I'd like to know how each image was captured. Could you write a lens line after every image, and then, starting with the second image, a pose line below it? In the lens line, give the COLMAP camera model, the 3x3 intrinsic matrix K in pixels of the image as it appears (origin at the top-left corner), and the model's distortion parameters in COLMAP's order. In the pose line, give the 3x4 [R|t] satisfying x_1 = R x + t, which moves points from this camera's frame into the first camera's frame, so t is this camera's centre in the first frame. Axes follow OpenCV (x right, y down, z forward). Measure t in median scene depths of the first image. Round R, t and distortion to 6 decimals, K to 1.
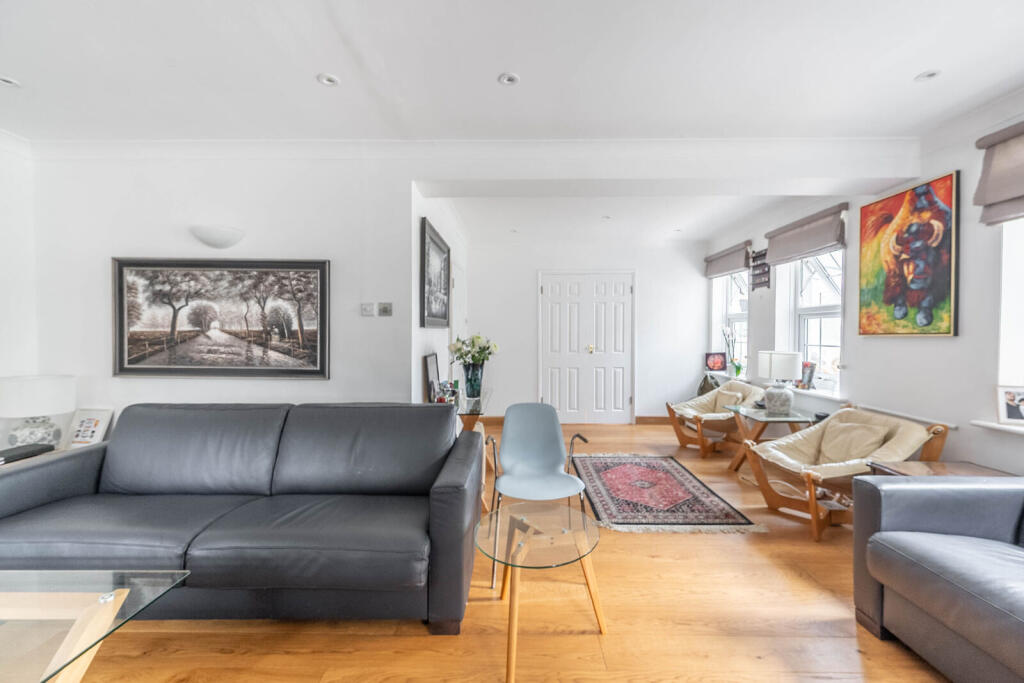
lens RADIAL K [[406.9, 0, 514.7], [0, 406.9, 332.9], [0, 0, 1]] dist [0.000716, 0.000003]
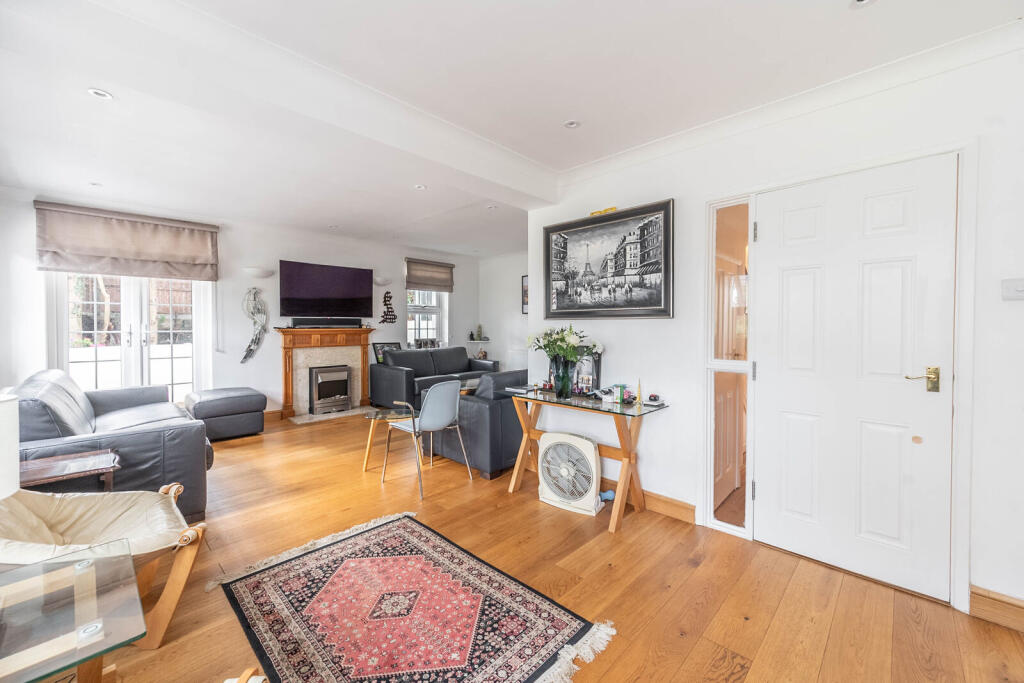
lens RADIAL K [[406.9, 0, 514.7], [0, 406.9, 332.9], [0, 0, 1]] dist [0.000716, 0.000003]
pose [[-0.684543, 0.009169, -0.728915, 0.742091], [-0.005614, 0.999825, 0.017849, -0.002398], [0.728951, 0.016310, -0.684372, 1.838581]]
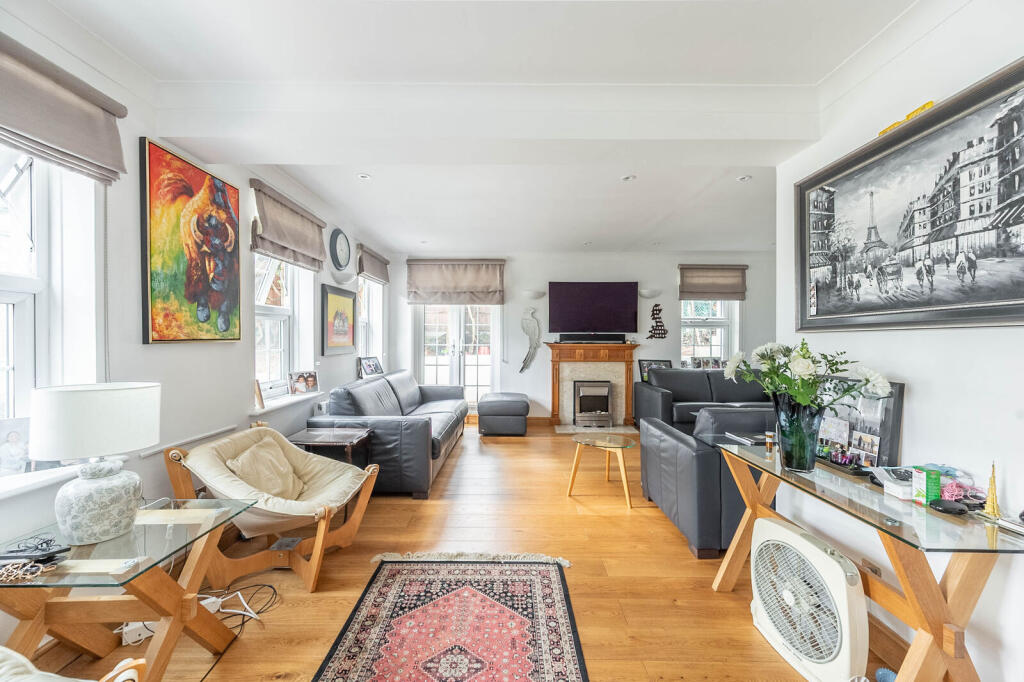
lens RADIAL K [[401.0, 0, 512.0], [0, 401.0, 341.0], [0, 0, 1]] dist [0.002654, 0.000120]
pose [[-0.999938, -0.008331, -0.007326, 0.314508], [-0.008367, 0.999953, 0.004917, -0.004217], [0.007285, 0.004978, -0.999961, 1.808944]]
